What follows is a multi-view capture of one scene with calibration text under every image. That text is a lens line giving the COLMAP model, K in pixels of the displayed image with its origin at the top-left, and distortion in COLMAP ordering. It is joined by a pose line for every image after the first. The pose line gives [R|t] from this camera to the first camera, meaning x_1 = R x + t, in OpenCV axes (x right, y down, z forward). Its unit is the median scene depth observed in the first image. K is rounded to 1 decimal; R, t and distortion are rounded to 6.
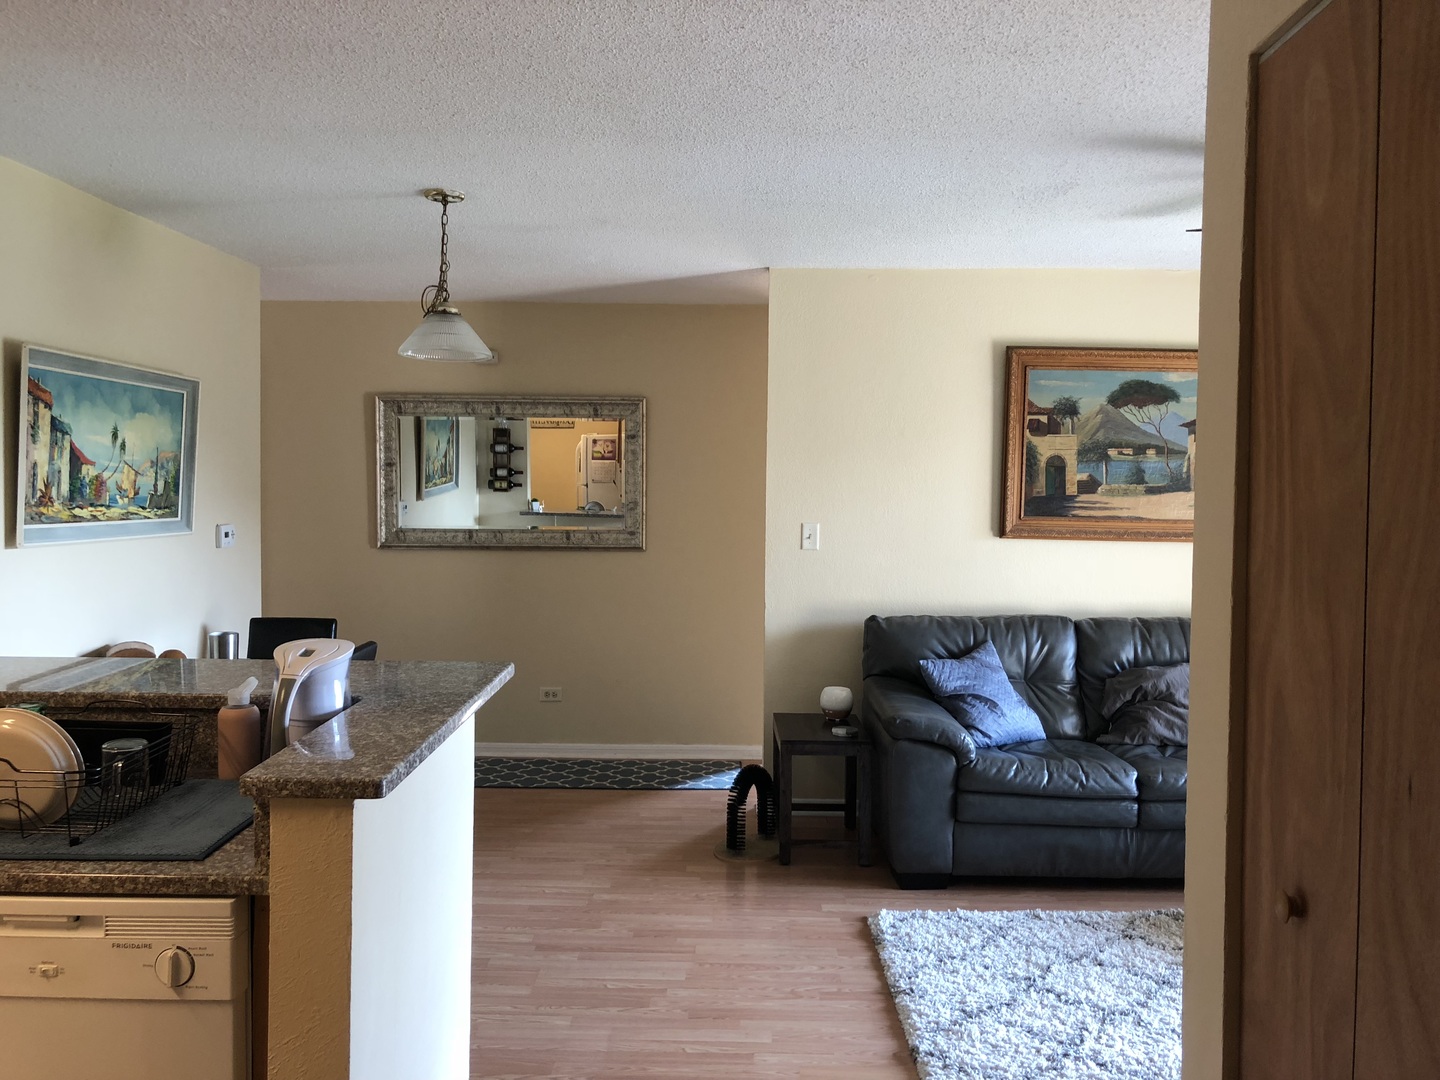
lens RADIAL K [[1190.4, 0, 704.4], [0, 1190.4, 538.3], [0, 0, 1]] dist [0.075563, -0.124566]
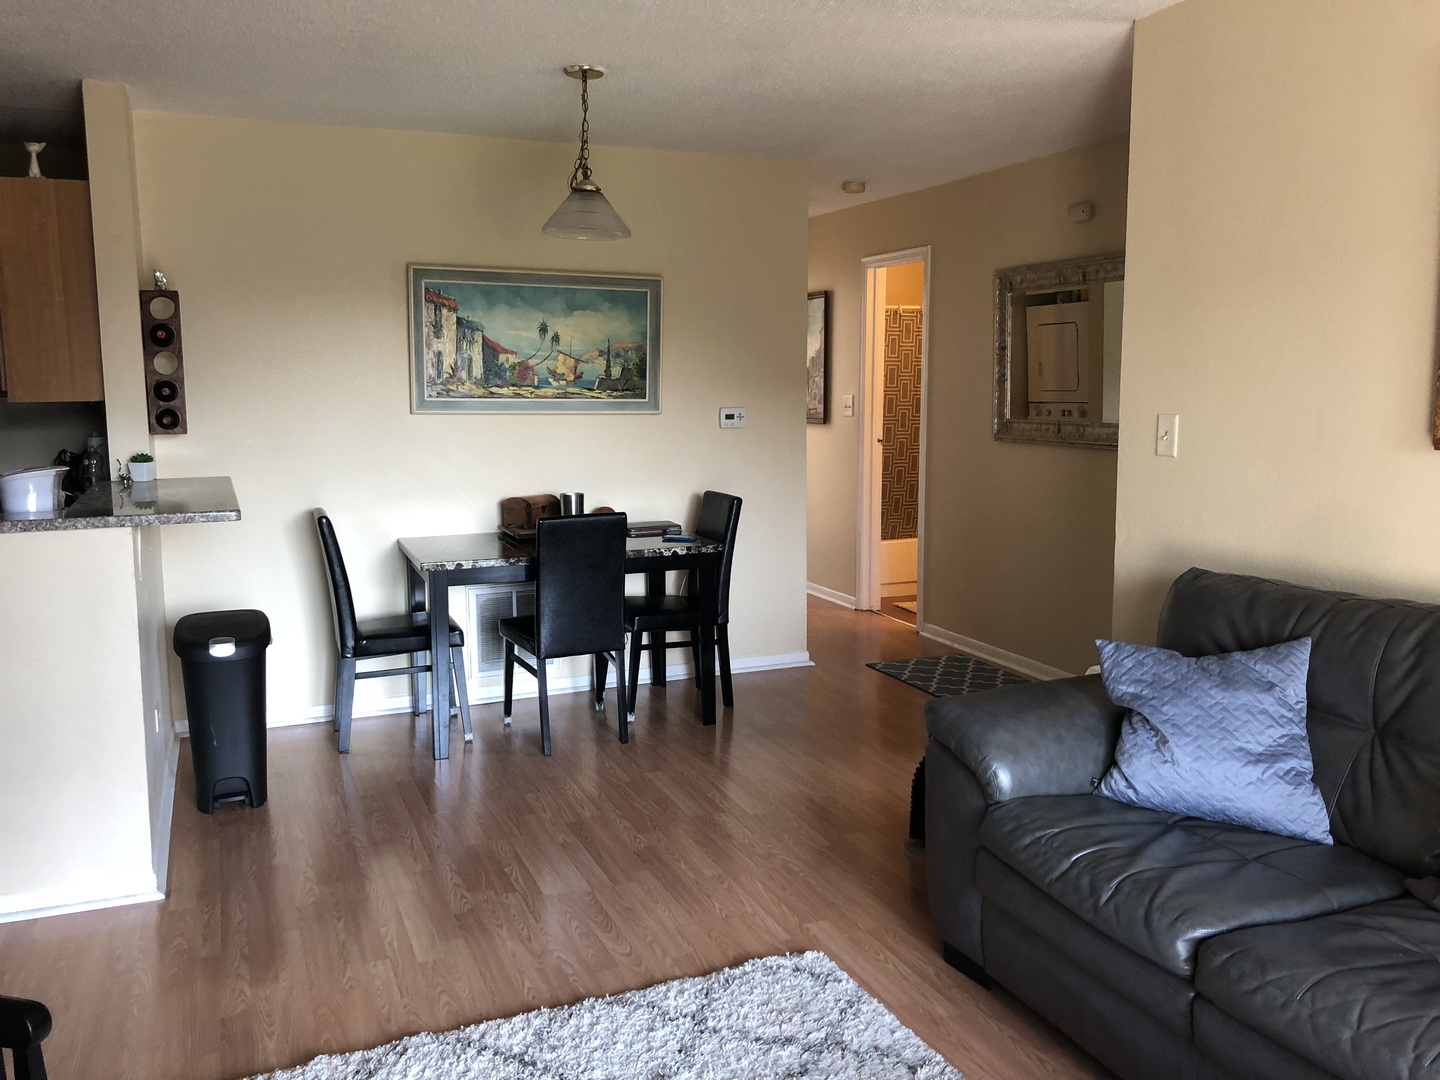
lens RADIAL K [[1174.7, 0, 719.5], [0, 1174.7, 528.8], [0, 0, 1]] dist [0.080467, -0.104720]
pose [[0.410355, 0.103142, -0.906074, 0.586772], [-0.041000, 0.994665, 0.094659, -0.002323], [0.911004, -0.001695, 0.412395, 0.526295]]
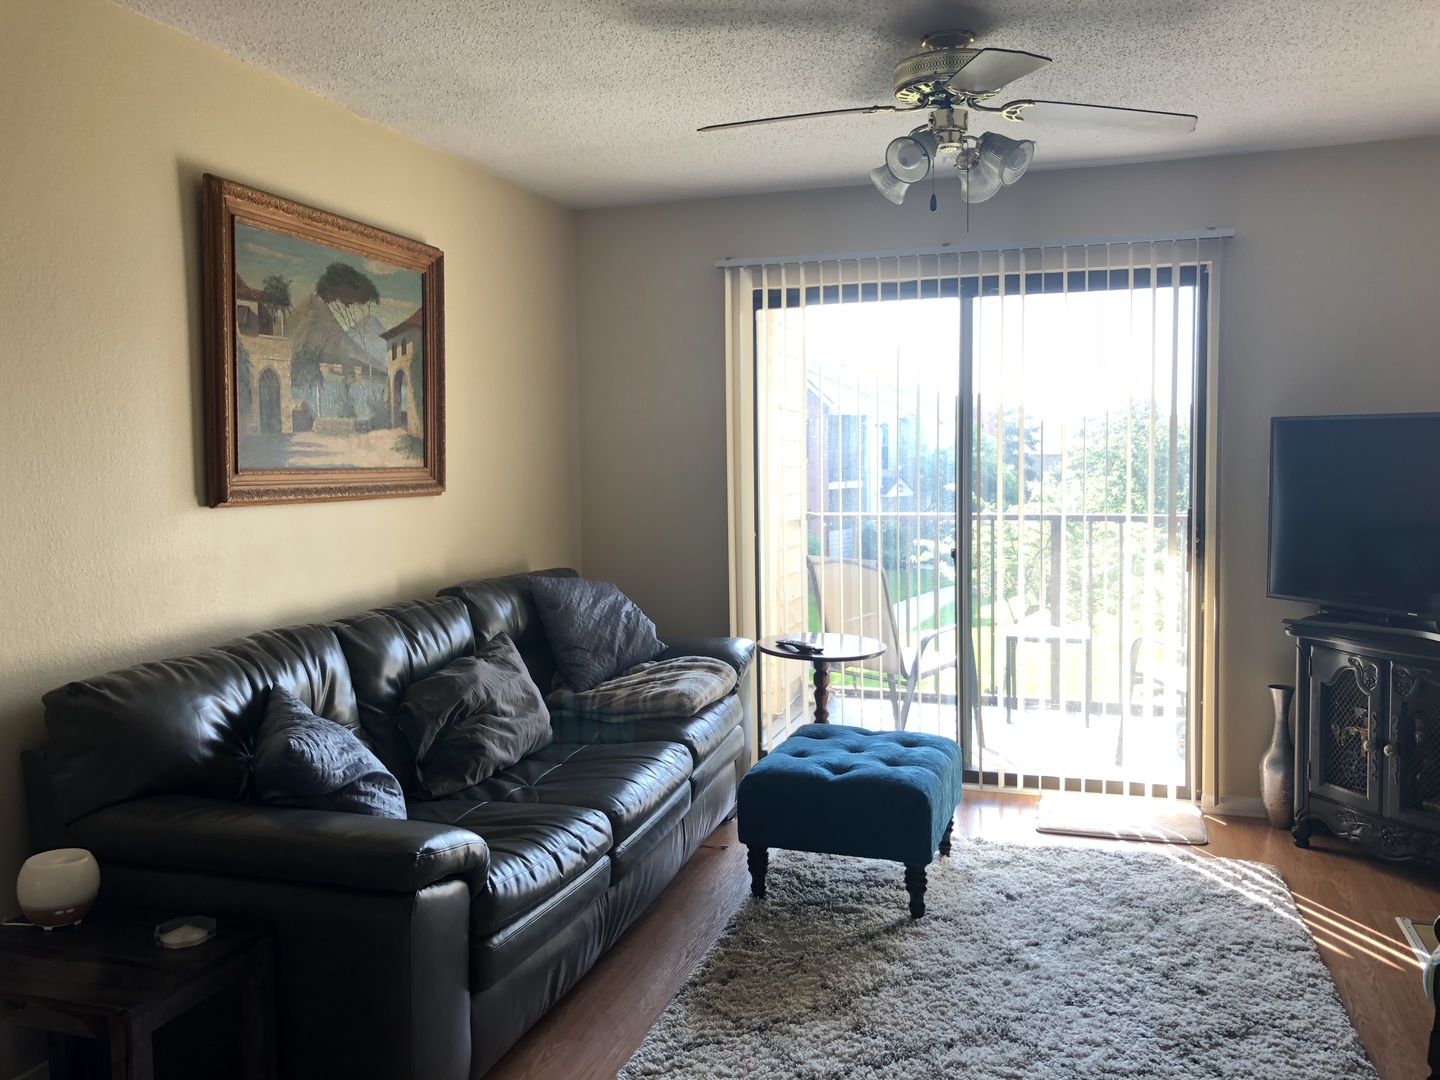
lens RADIAL K [[1190.4, 0, 704.4], [0, 1190.4, 538.3], [0, 0, 1]] dist [0.075563, -0.124566]
pose [[0.286281, -0.084176, 0.954441, -0.242071], [0.062346, 0.995659, 0.069110, -0.011075], [-0.956115, 0.039721, 0.290287, 0.610075]]
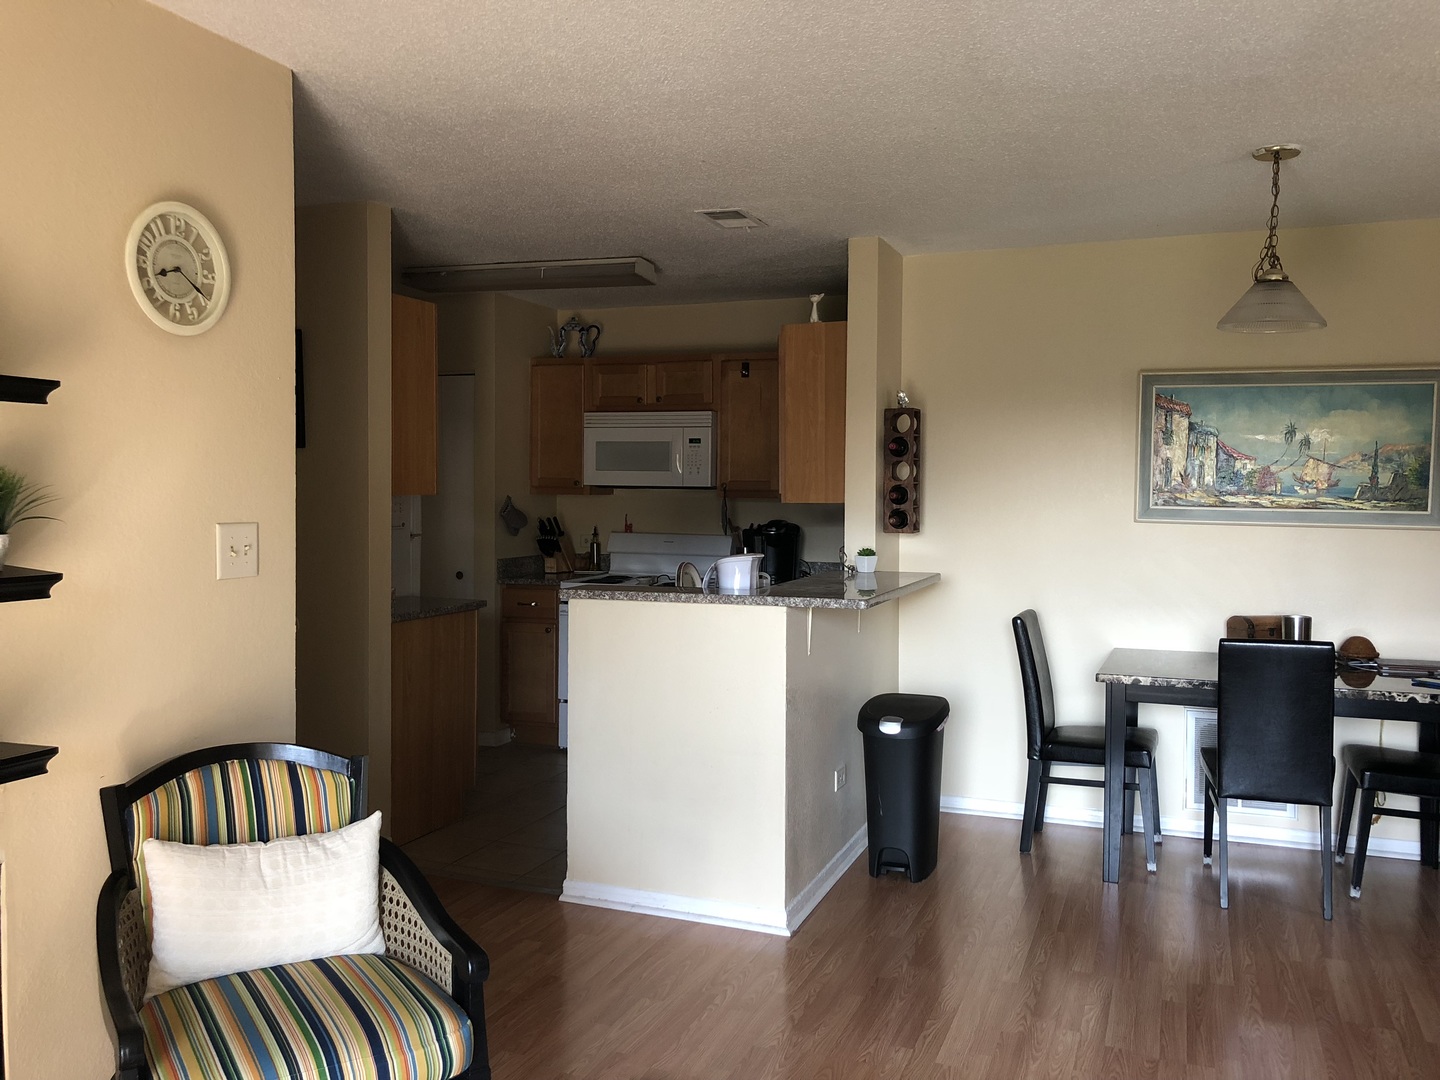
lens RADIAL K [[1194.7, 0, 753.0], [0, 1194.7, 534.2], [0, 0, 1]] dist [-0.002000, 0.121091]
pose [[-0.321026, 0.027281, -0.946677, 0.601511], [-0.058980, 0.997069, 0.048734, -0.012752], [0.945232, 0.071480, -0.318476, 0.711705]]
